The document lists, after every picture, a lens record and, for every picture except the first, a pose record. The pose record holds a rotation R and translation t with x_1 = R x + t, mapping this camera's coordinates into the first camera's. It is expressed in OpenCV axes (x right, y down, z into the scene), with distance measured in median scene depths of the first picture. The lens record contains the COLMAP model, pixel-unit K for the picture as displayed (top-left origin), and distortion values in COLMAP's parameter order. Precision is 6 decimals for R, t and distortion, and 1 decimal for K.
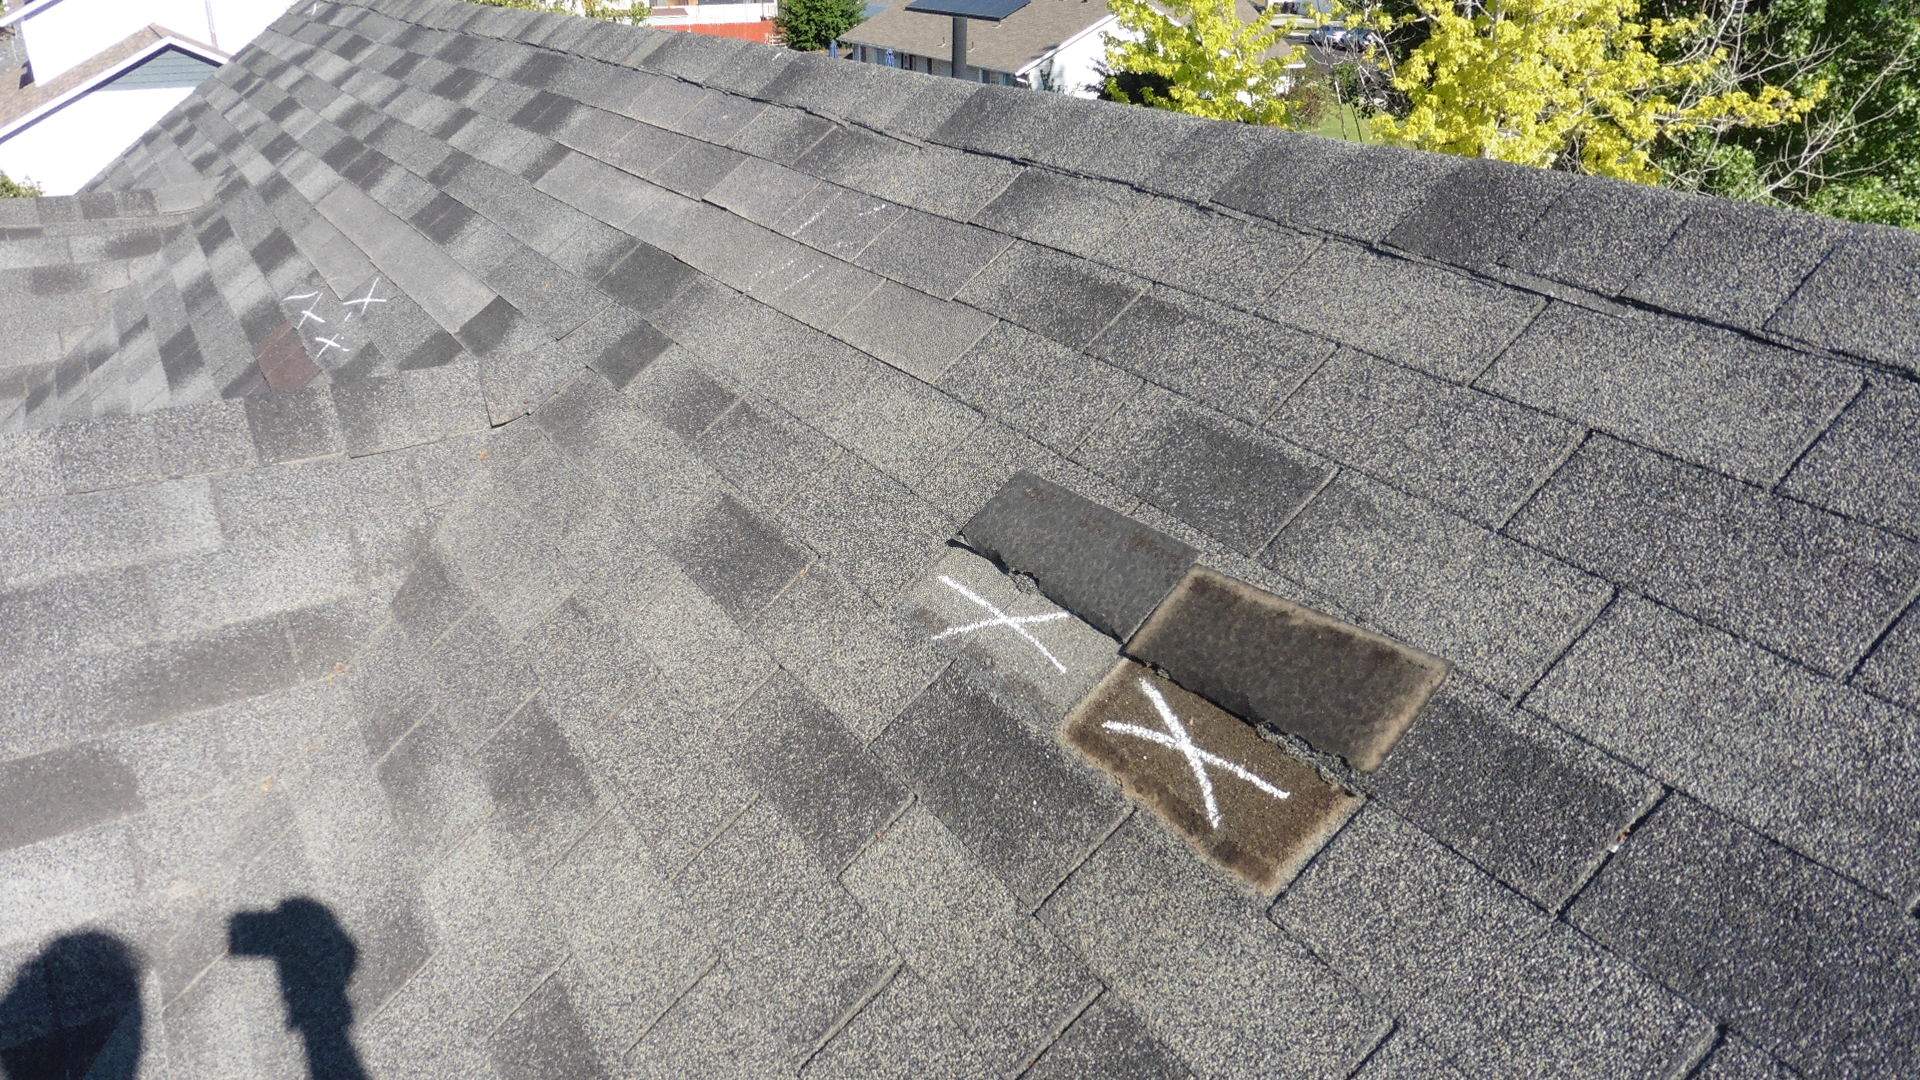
lens RADIAL K [[1401.5, 0, 992.0], [0, 1401.5, 547.5], [0, 0, 1]] dist [-0.078219, 0.066765]
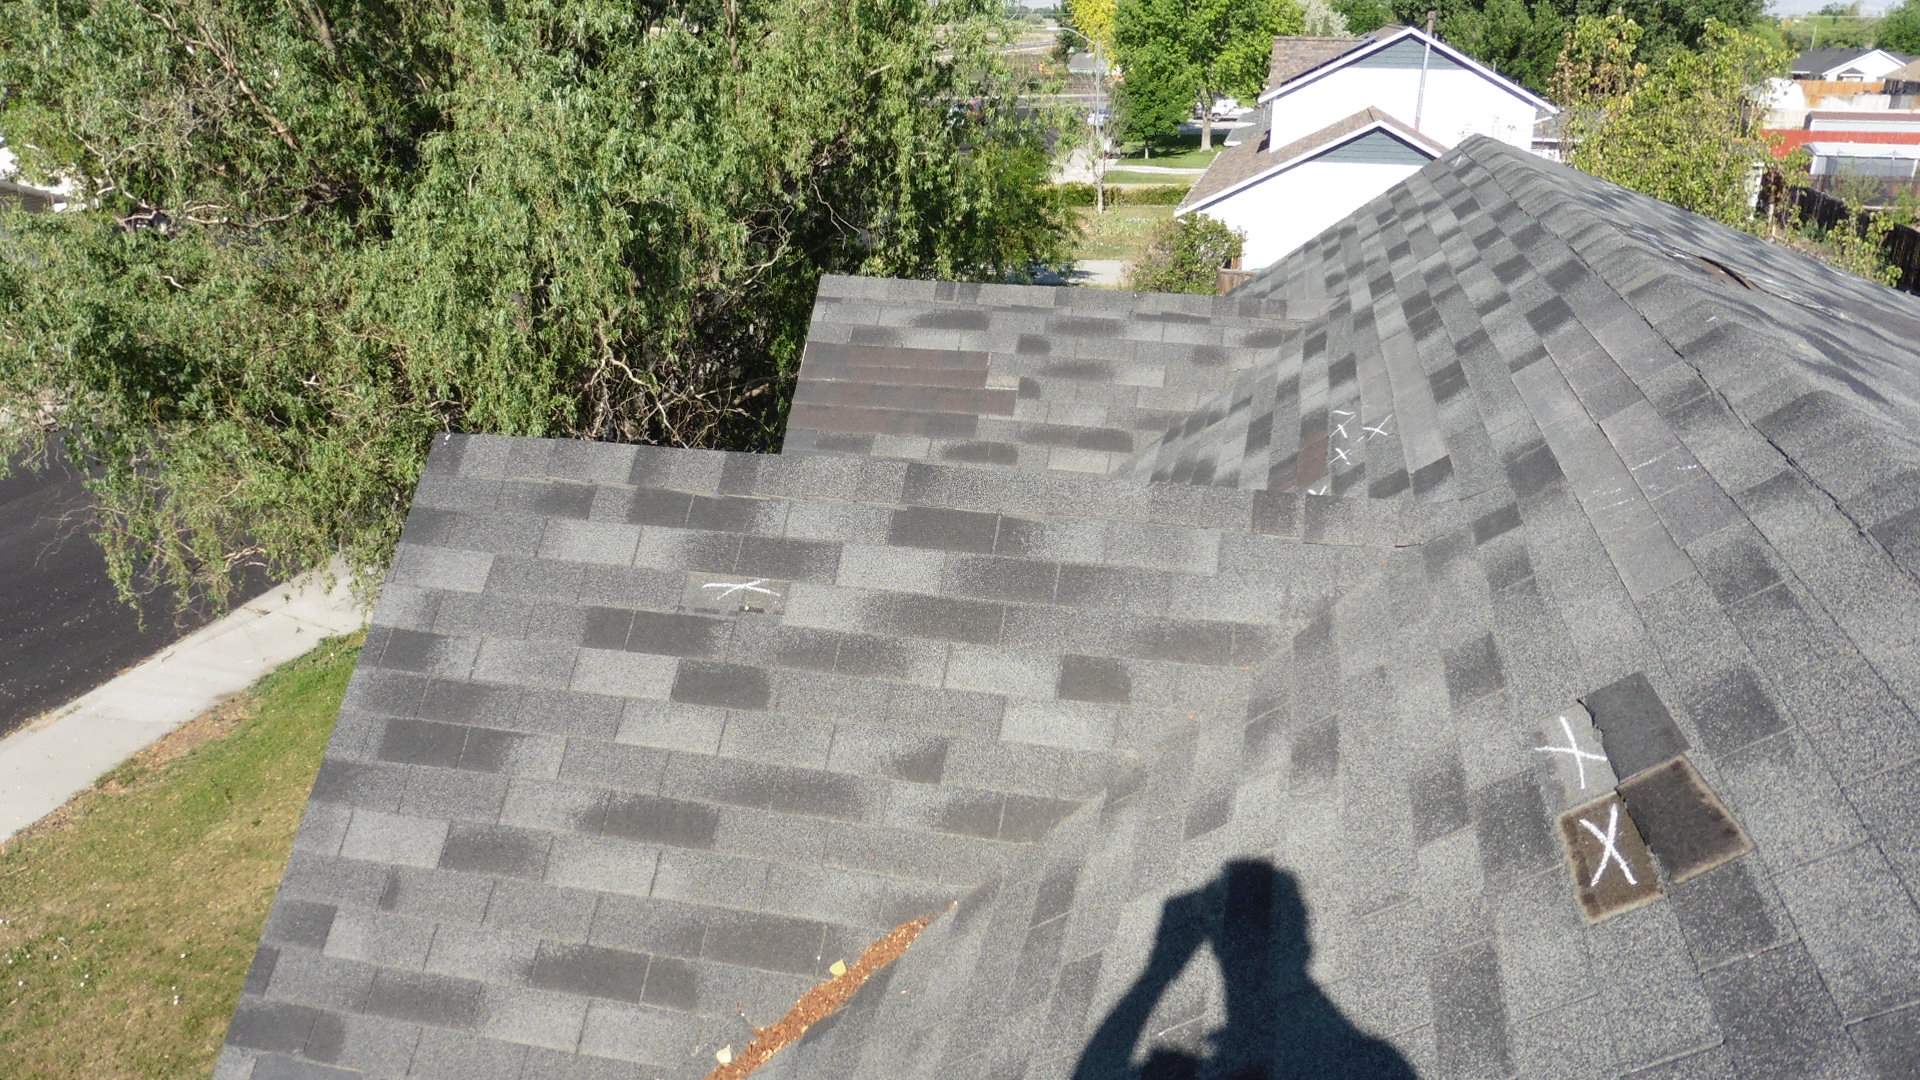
lens RADIAL K [[1401.5, 0, 961.2], [0, 1401.5, 533.7], [0, 0, 1]] dist [-0.078219, 0.066765]
pose [[0.697902, 0.247203, -0.672178, 0.346139], [-0.291822, 0.955252, 0.048318, -0.038634], [0.654043, 0.162435, 0.738811, -0.454196]]
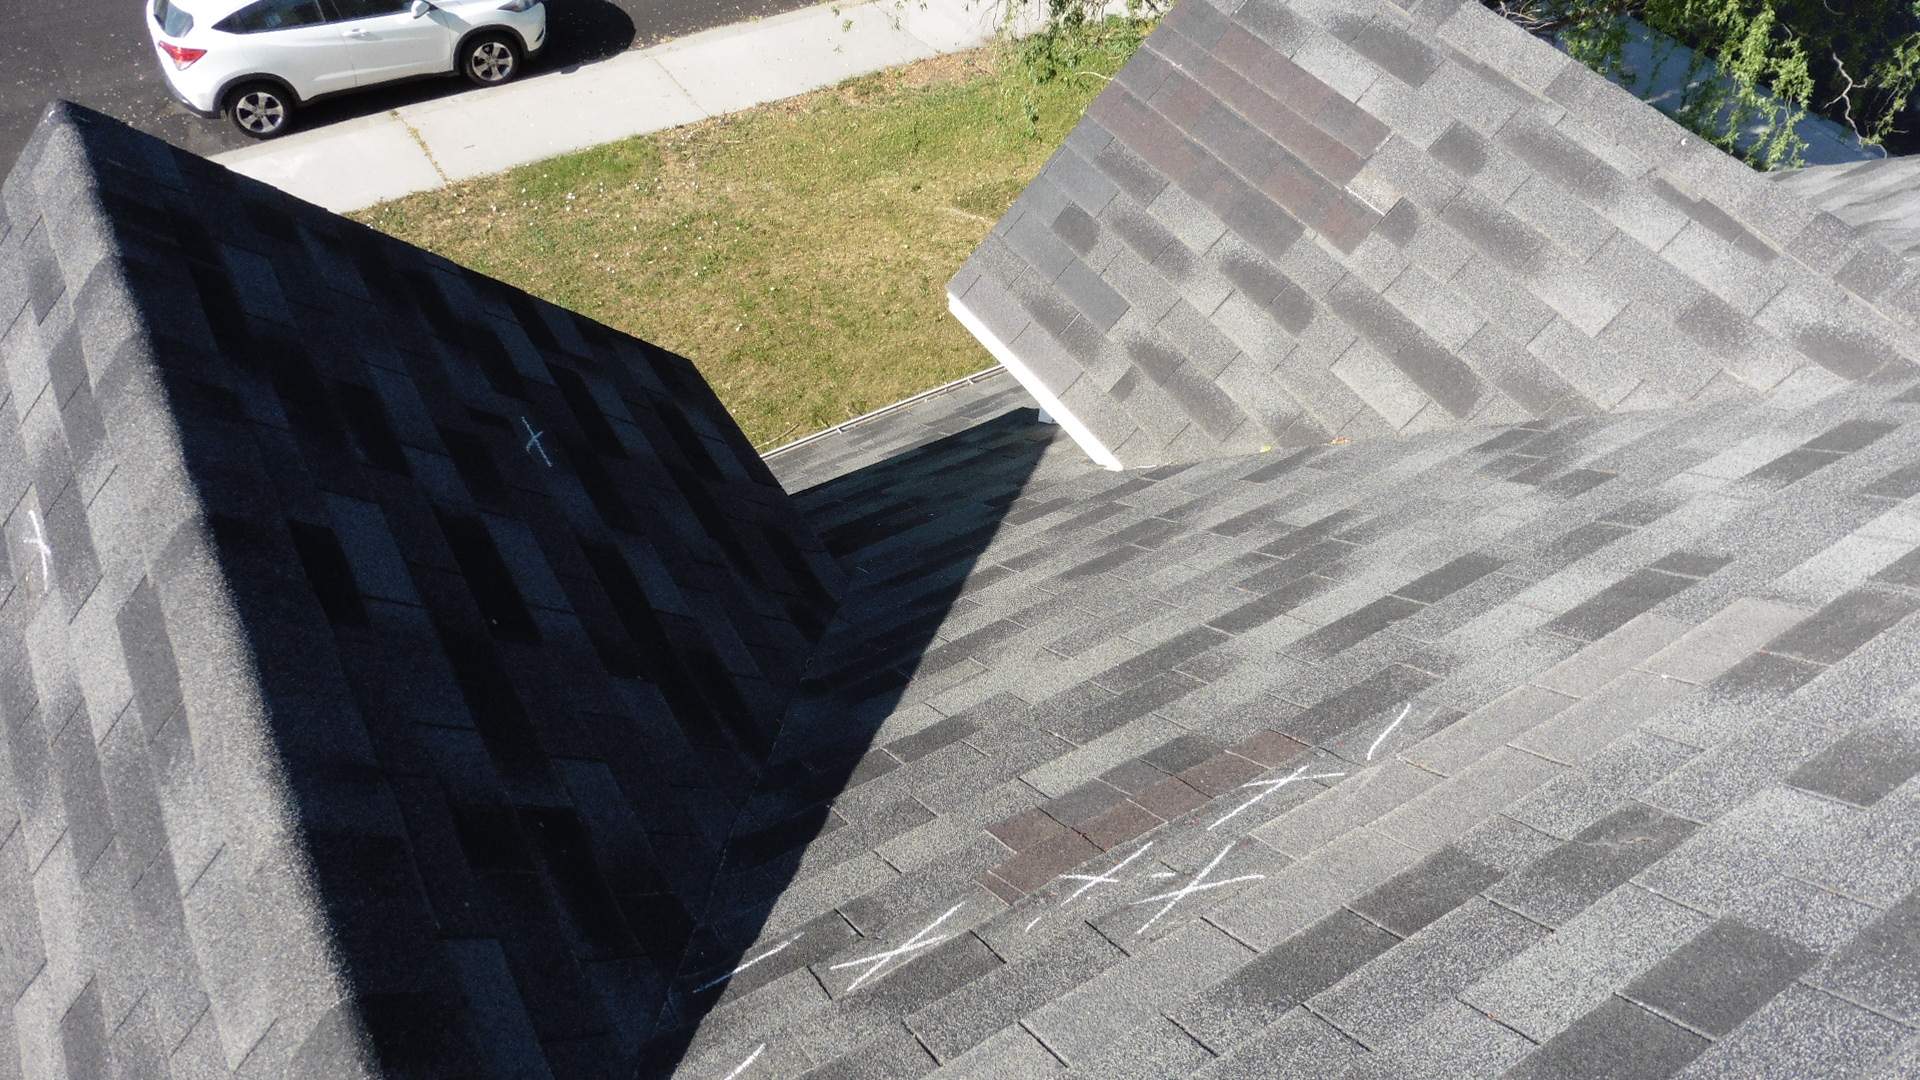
lens RADIAL K [[1401.5, 0, 988.2], [0, 1401.5, 527.3], [0, 0, 1]] dist [-0.078219, 0.066765]
pose [[-0.011874, 0.728135, -0.685331, -0.258309], [-0.454704, 0.606485, 0.652242, -1.004590], [0.890564, 0.319367, 0.323884, 1.094340]]
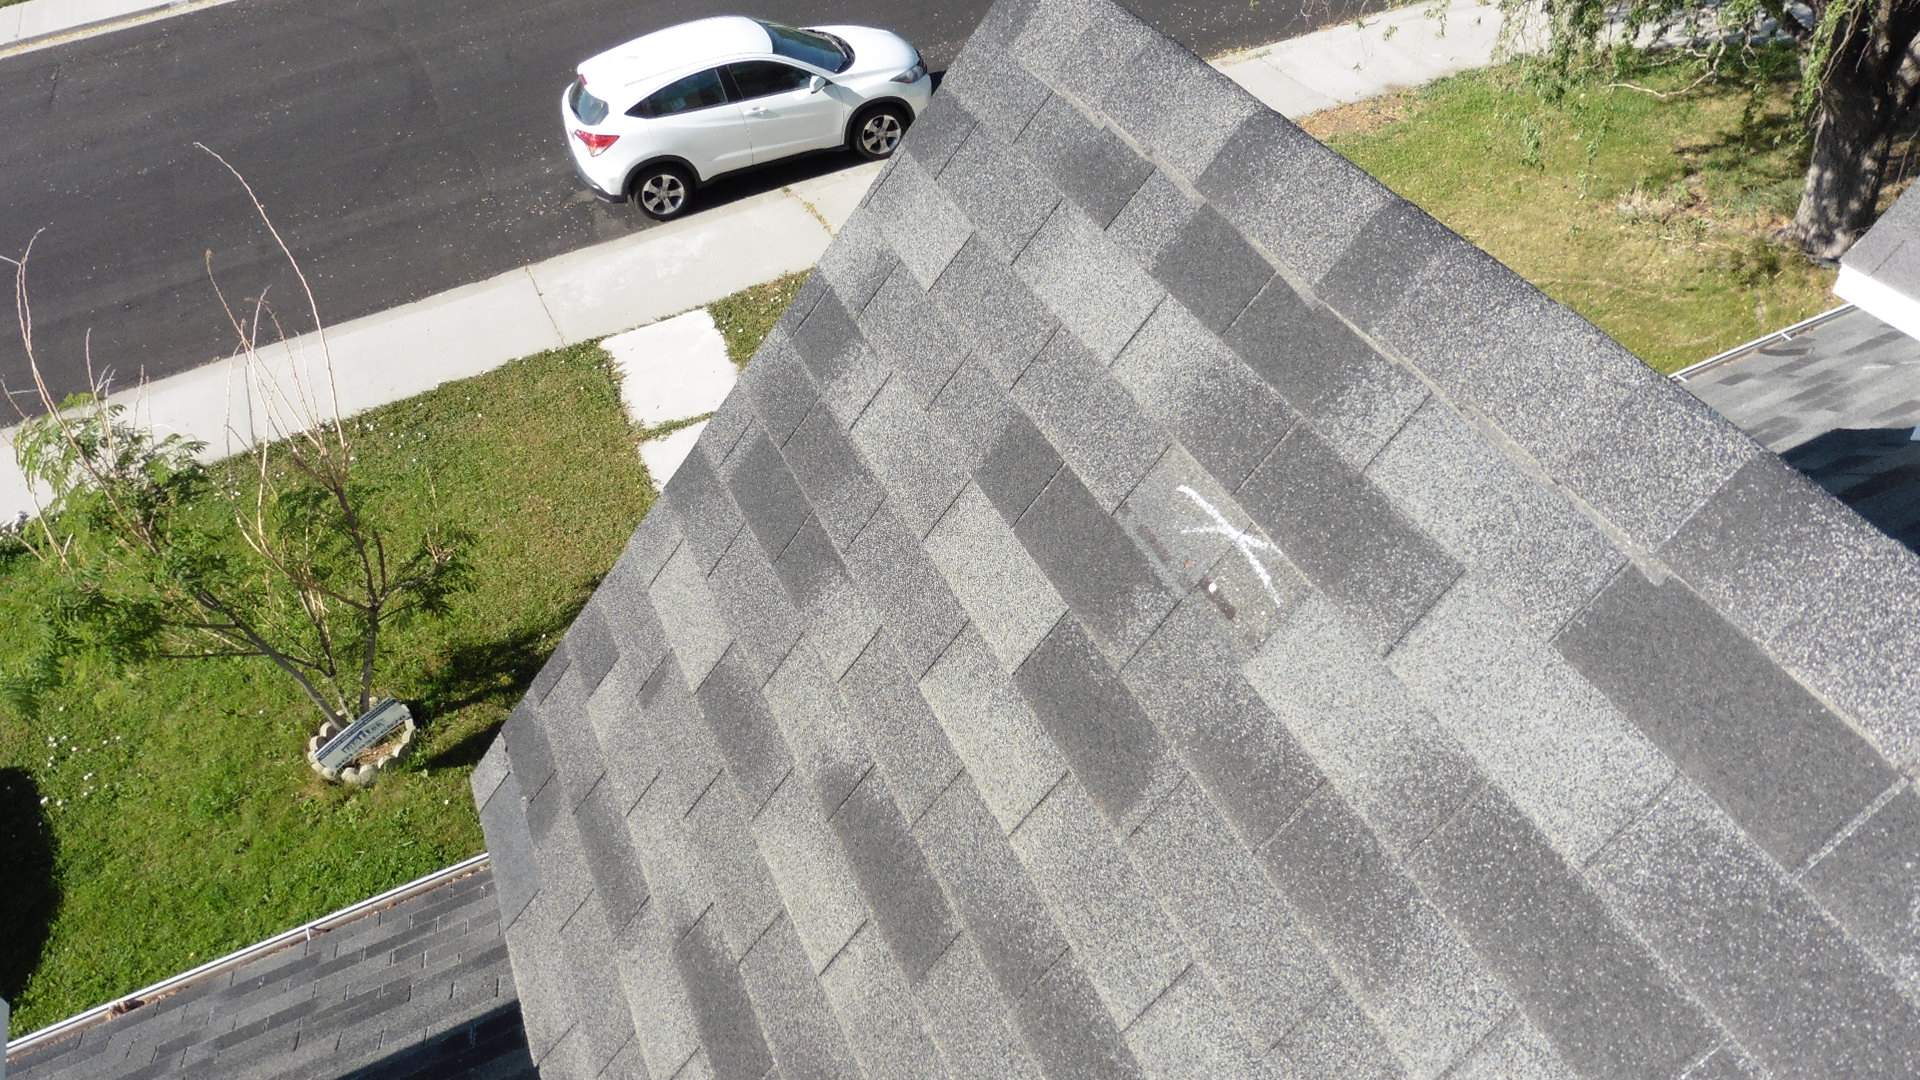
lens RADIAL K [[1401.5, 0, 962.7], [0, 1401.5, 527.6], [0, 0, 1]] dist [-0.078219, 0.066765]
pose [[-0.144678, 0.681056, -0.717796, -0.491007], [-0.322921, 0.653210, 0.684864, -0.298714], [0.935302, 0.330876, 0.125422, 0.489845]]
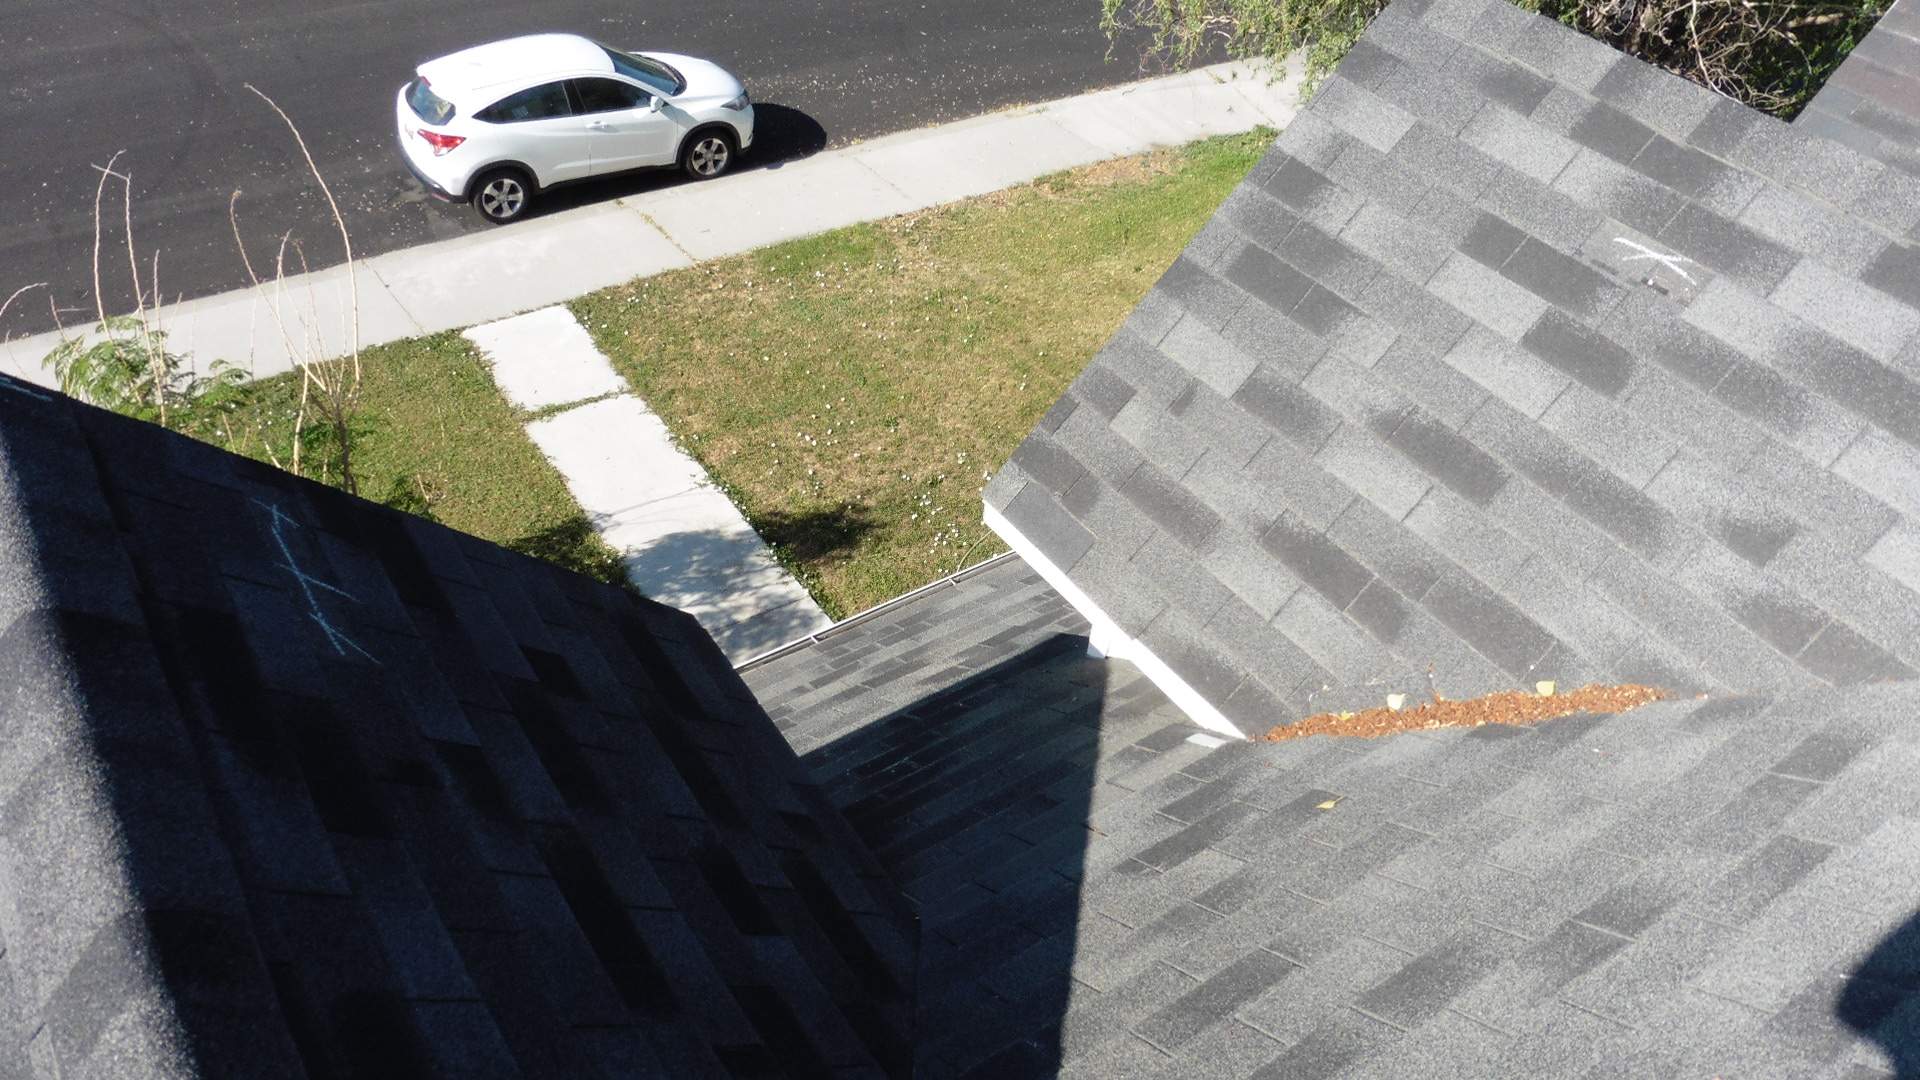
lens RADIAL K [[1401.5, 0, 952.8], [0, 1401.5, 542.0], [0, 0, 1]] dist [-0.078219, 0.066765]
pose [[0.037592, 0.654686, -0.754965, 0.284752], [-0.478876, 0.674902, 0.561413, -0.074913], [0.877077, 0.340430, 0.338885, -0.391573]]
